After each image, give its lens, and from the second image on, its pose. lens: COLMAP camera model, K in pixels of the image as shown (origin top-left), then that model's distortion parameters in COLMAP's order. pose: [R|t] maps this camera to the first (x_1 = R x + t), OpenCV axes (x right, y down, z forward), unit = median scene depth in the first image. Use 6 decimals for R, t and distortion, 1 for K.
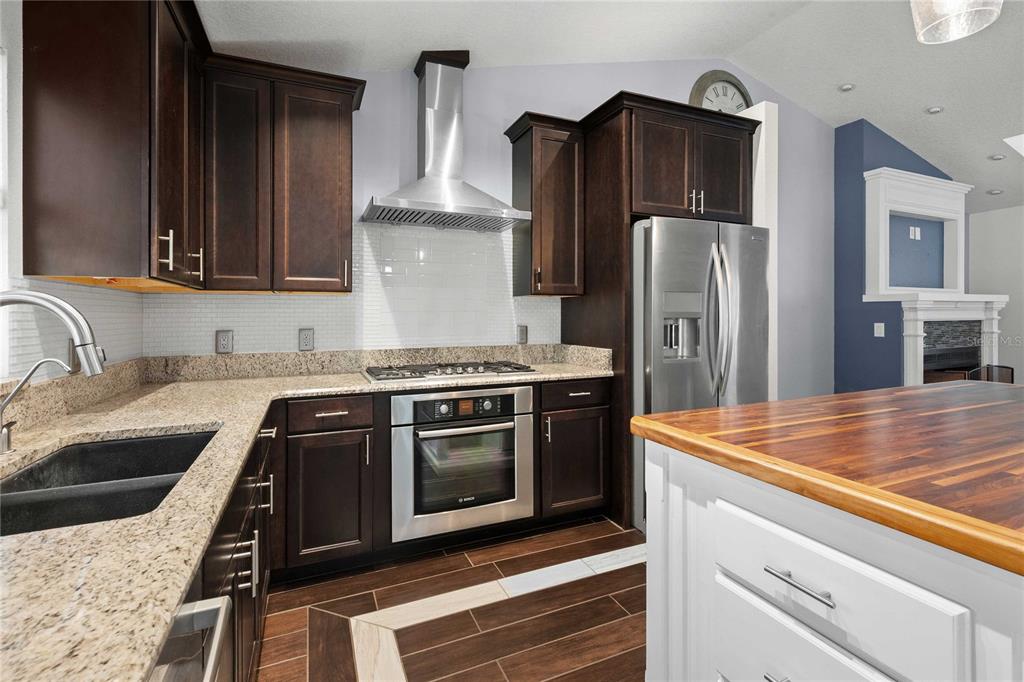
lens RADIAL K [[464.1, 0, 510.8], [0, 464.1, 319.8], [0, 0, 1]] dist [0.003071, 0.000334]
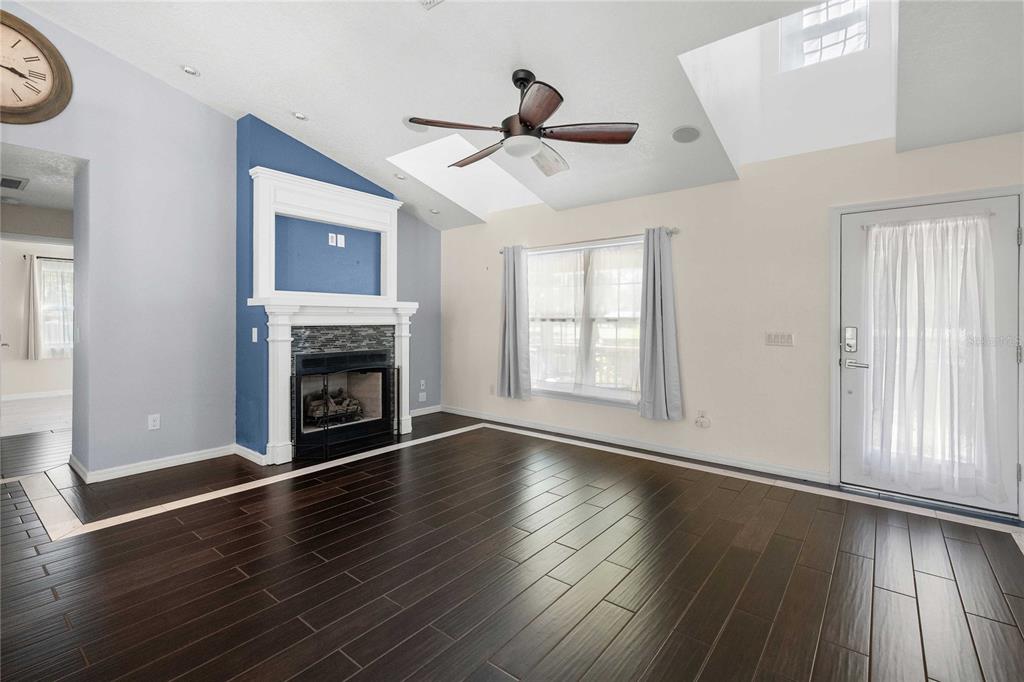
lens RADIAL K [[464.1, 0, 510.8], [0, 464.1, 319.8], [0, 0, 1]] dist [0.003071, 0.000334]
pose [[0.883324, 0.004140, 0.468745, 0.779224], [0.003278, 0.999882, -0.015010, 0.006323], [-0.468752, 0.014795, 0.883206, -0.089929]]
